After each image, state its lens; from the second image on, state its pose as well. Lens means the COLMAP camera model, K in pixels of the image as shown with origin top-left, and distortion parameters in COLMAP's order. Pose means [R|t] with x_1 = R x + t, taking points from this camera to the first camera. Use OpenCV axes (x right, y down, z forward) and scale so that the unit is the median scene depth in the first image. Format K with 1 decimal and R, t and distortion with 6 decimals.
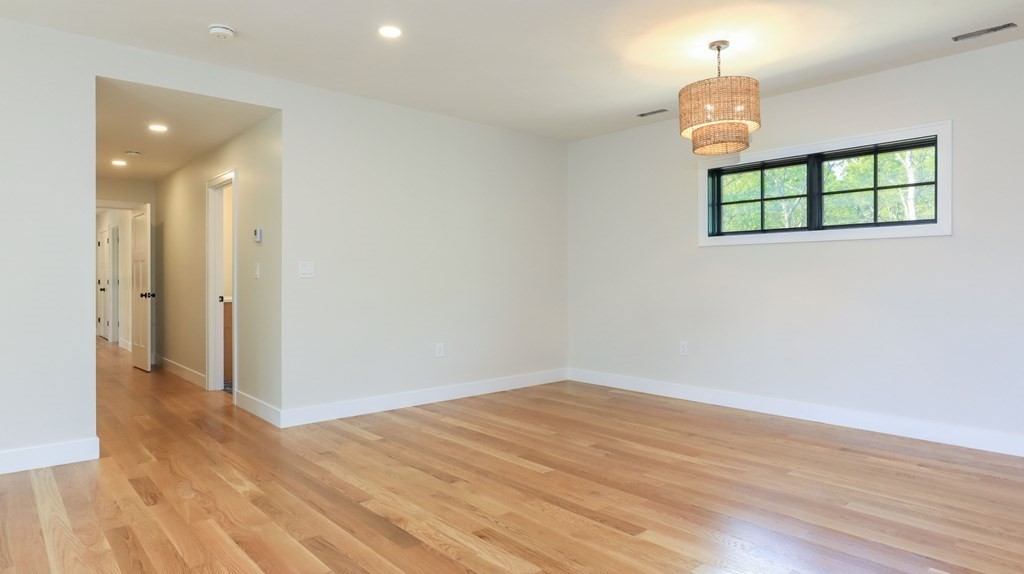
lens RADIAL K [[591.8, 0, 512.0], [0, 591.8, 287.0], [0, 0, 1]] dist [-0.003410, -0.000299]
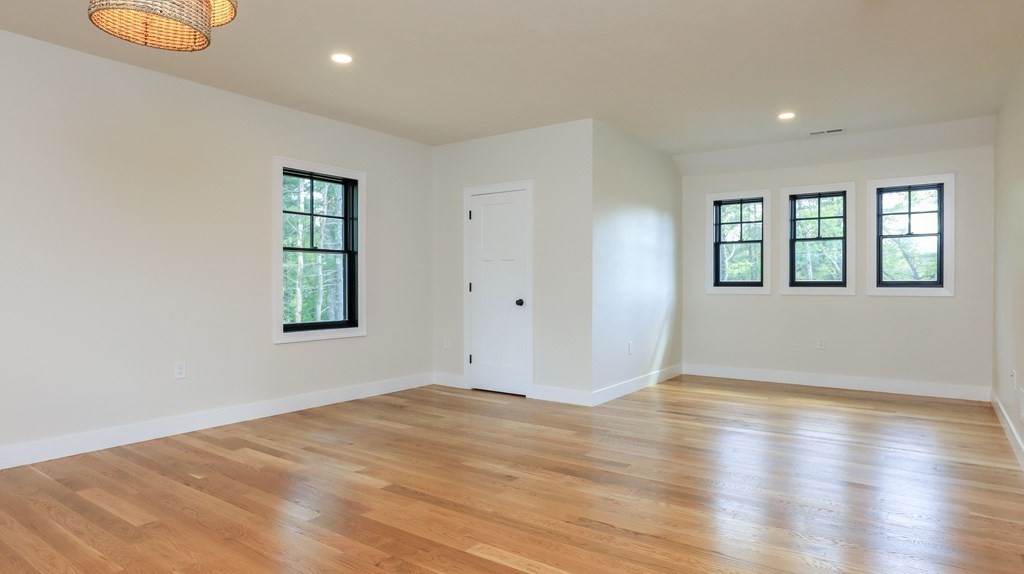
lens RADIAL K [[591.8, 0, 512.0], [0, 591.8, 287.0], [0, 0, 1]] dist [-0.003410, -0.000299]
pose [[-0.977123, 0.000620, -0.212674, 0.203698], [-0.002784, 0.999873, 0.015703, -0.023508], [0.212657, 0.015936, -0.976997, 2.060860]]
